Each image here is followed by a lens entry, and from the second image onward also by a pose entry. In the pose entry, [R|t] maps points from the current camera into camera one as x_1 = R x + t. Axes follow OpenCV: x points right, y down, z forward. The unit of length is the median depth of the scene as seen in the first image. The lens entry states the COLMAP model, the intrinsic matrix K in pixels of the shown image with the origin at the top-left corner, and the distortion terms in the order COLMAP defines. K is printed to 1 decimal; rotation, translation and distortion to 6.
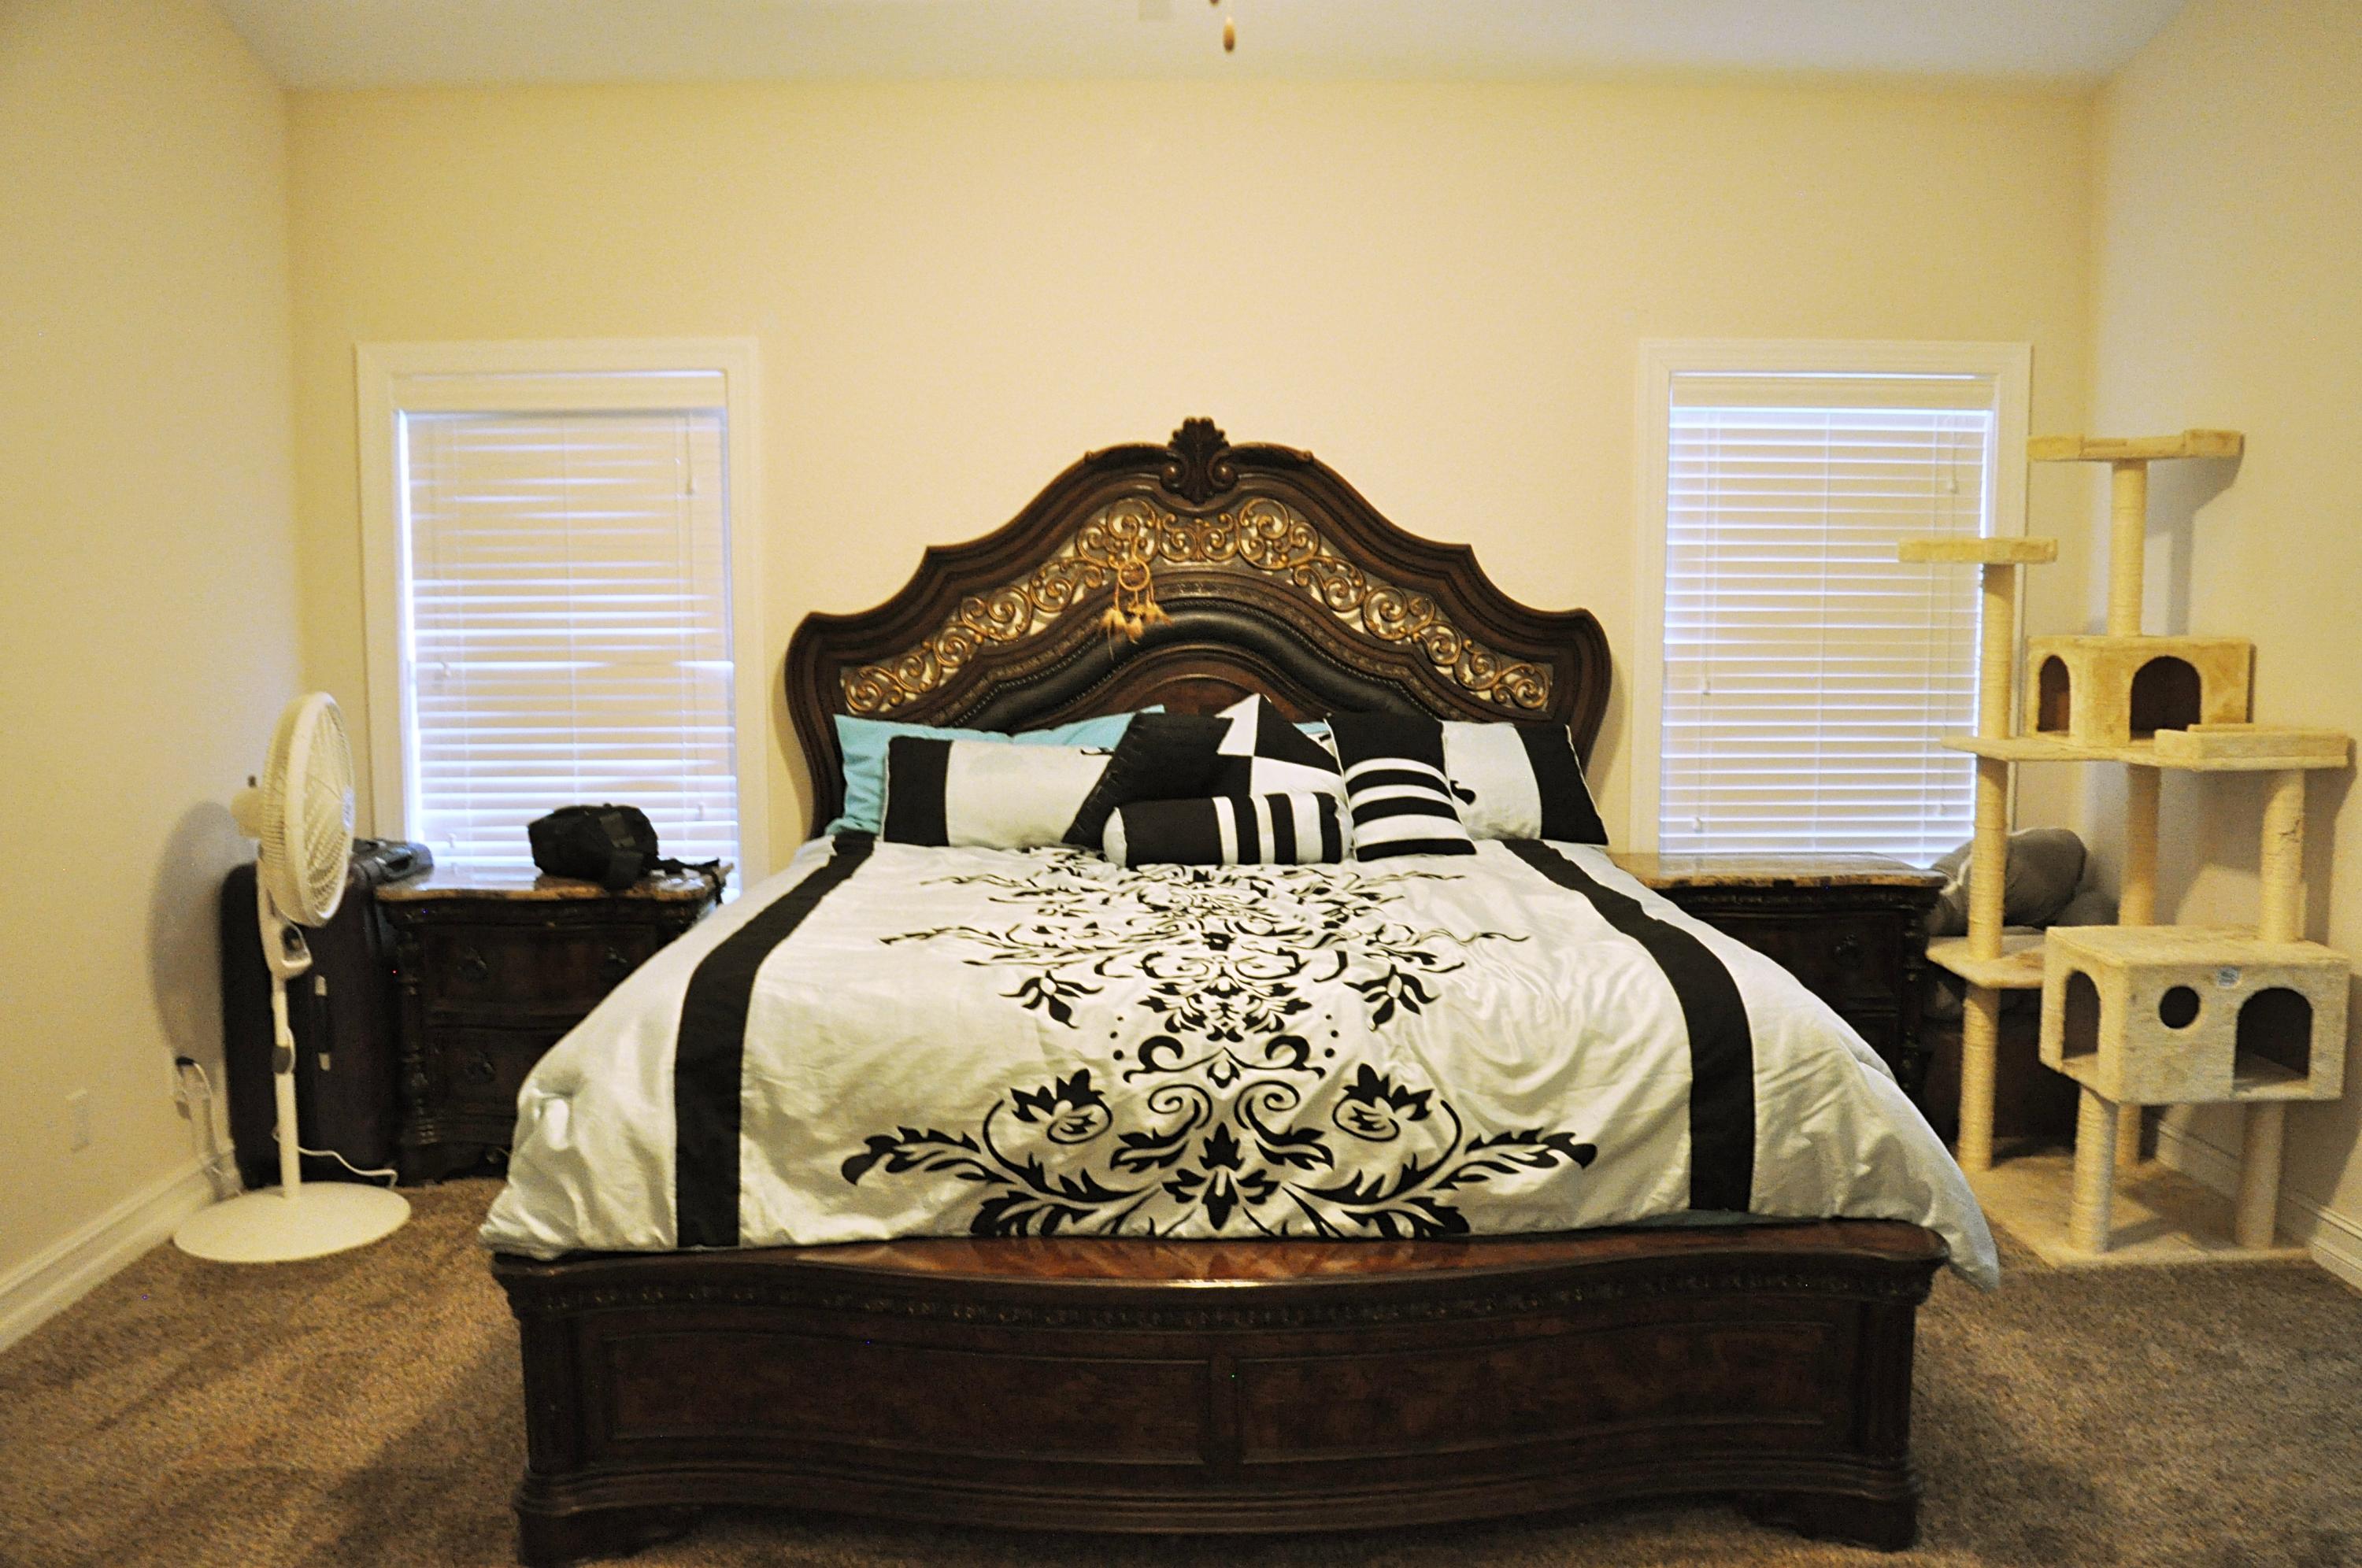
lens RADIAL K [[1976.4, 0, 1183.1], [0, 1976.4, 784.8], [0, 0, 1]] dist [-0.044817, -0.007648]
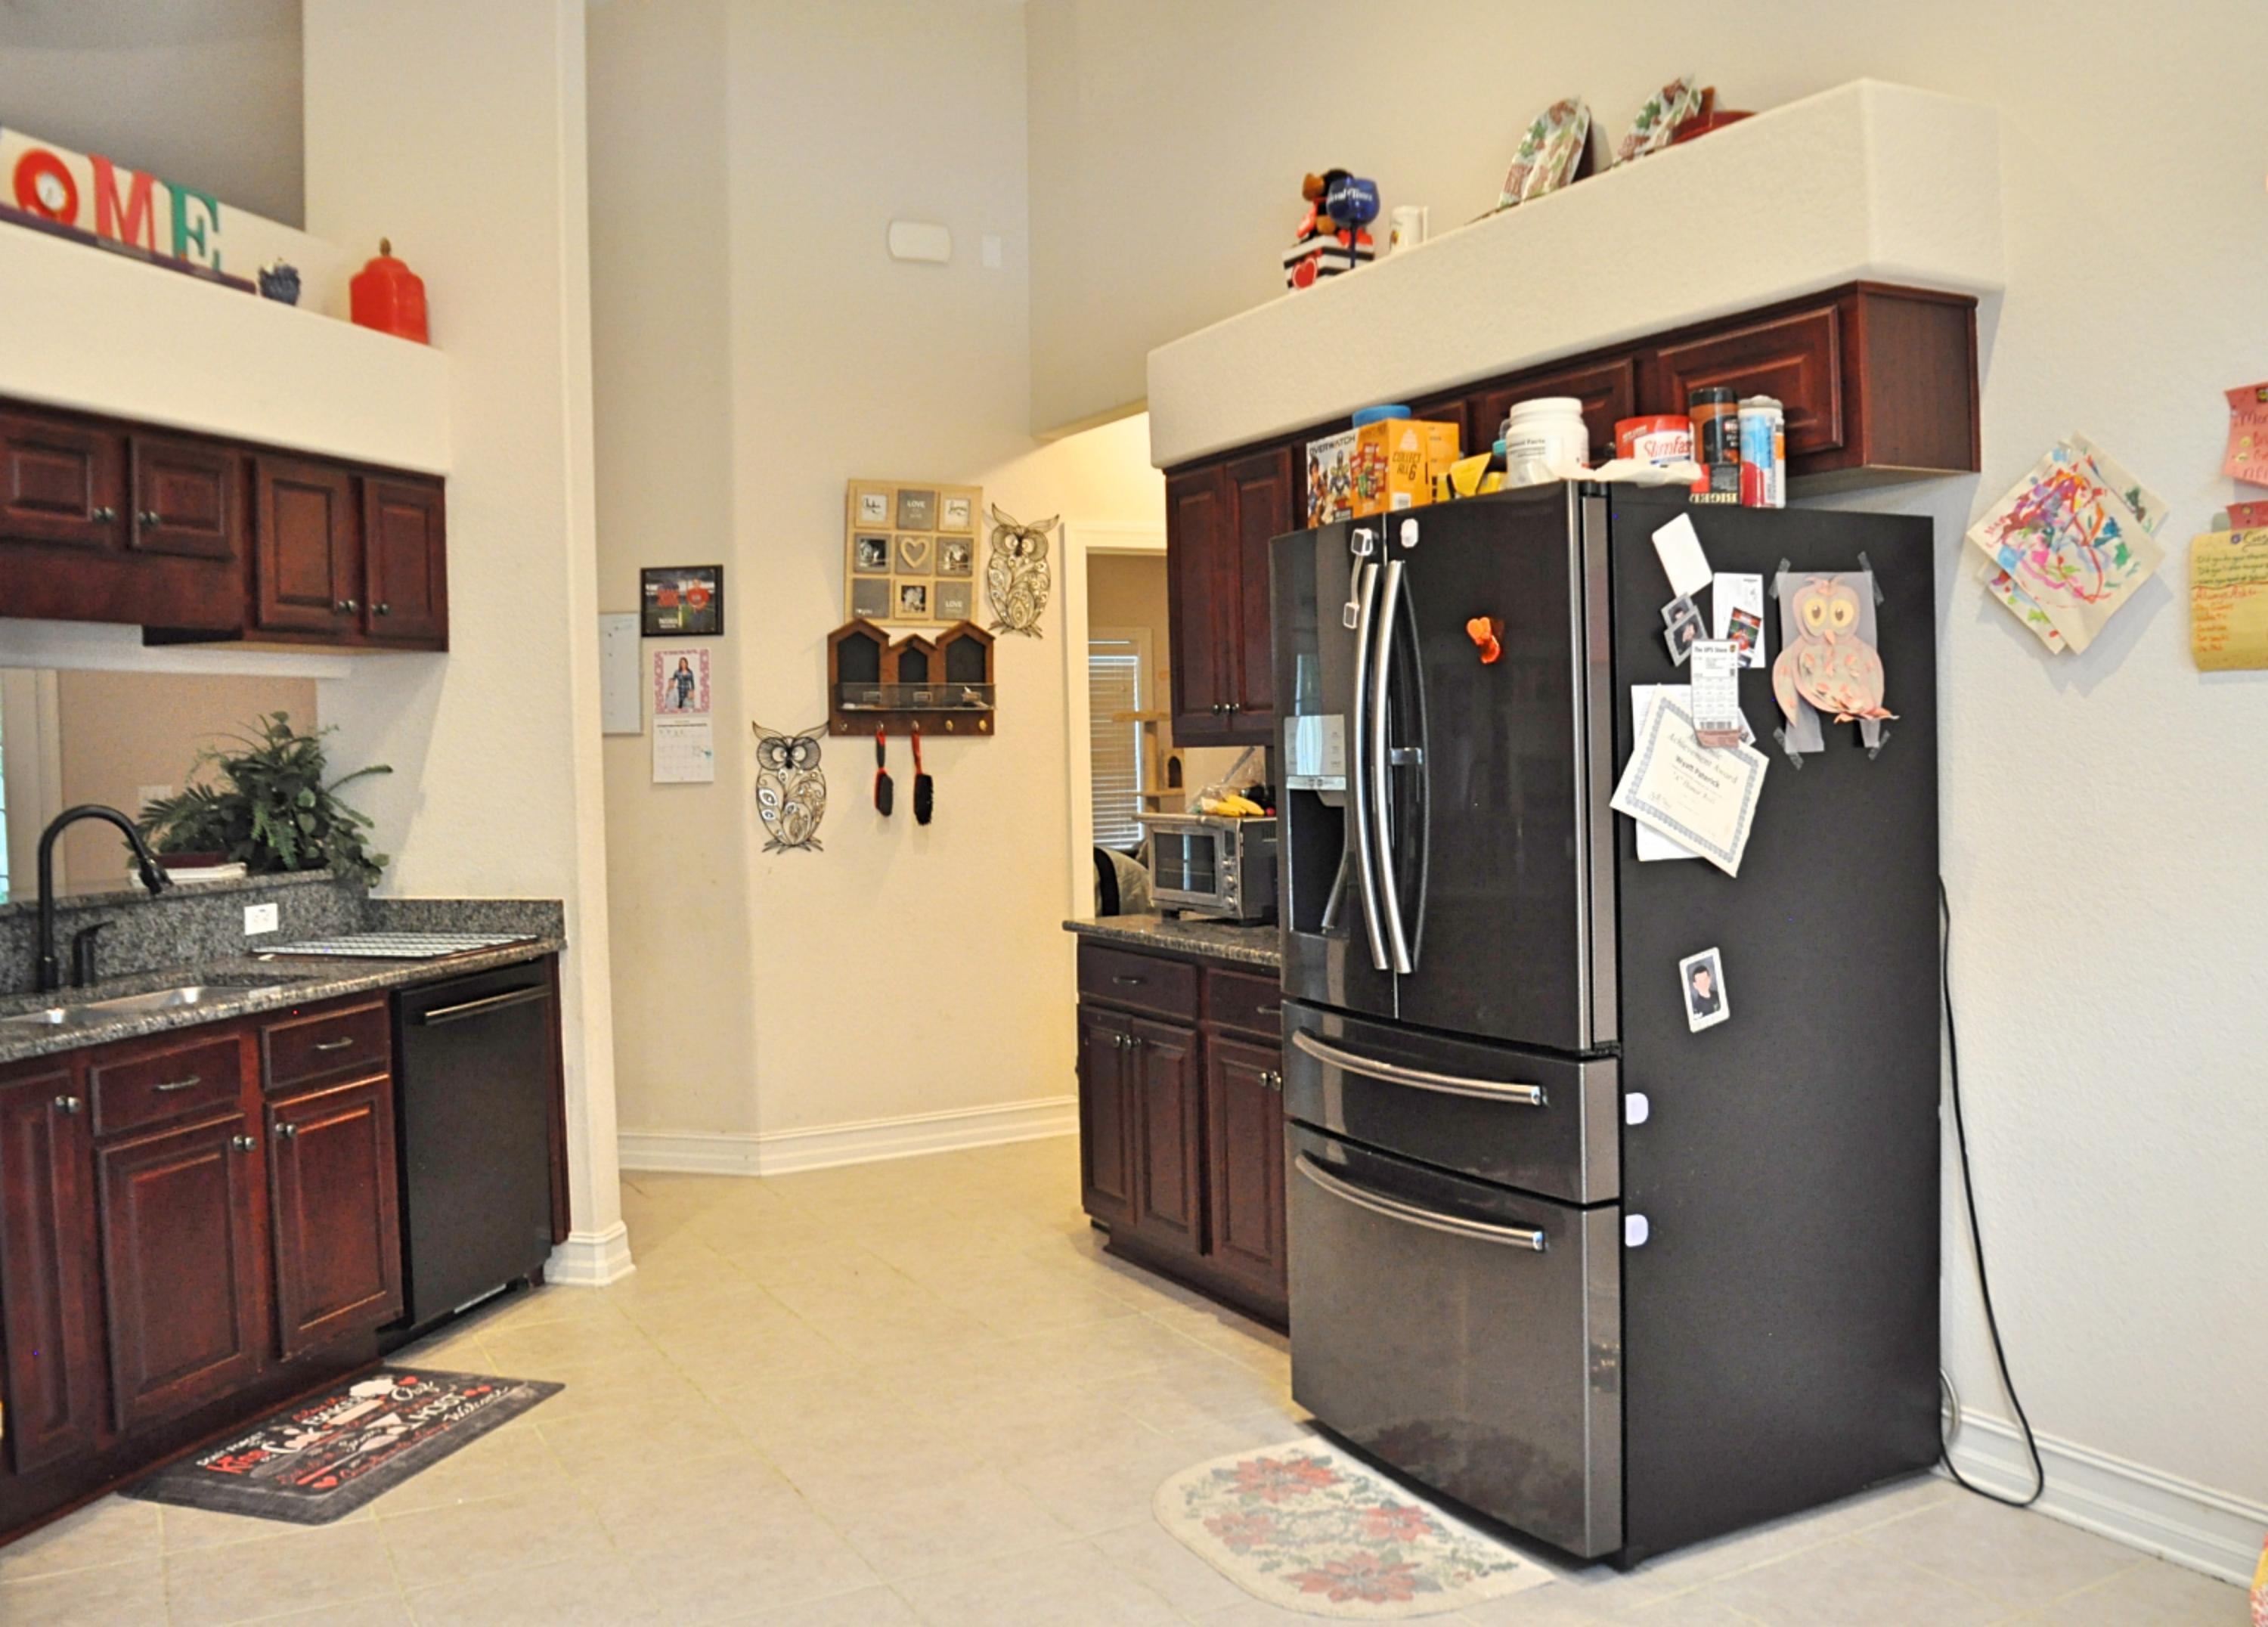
lens RADIAL K [[2047.9, 0, 1136.1], [0, 2047.9, 811.5], [0, 0, 1]] dist [-0.006889, -0.005391]
pose [[0.900021, -0.036545, 0.434312, -0.753810], [0.067961, 0.996057, -0.057022, 0.152852], [-0.430516, 0.080837, 0.898956, -1.358198]]
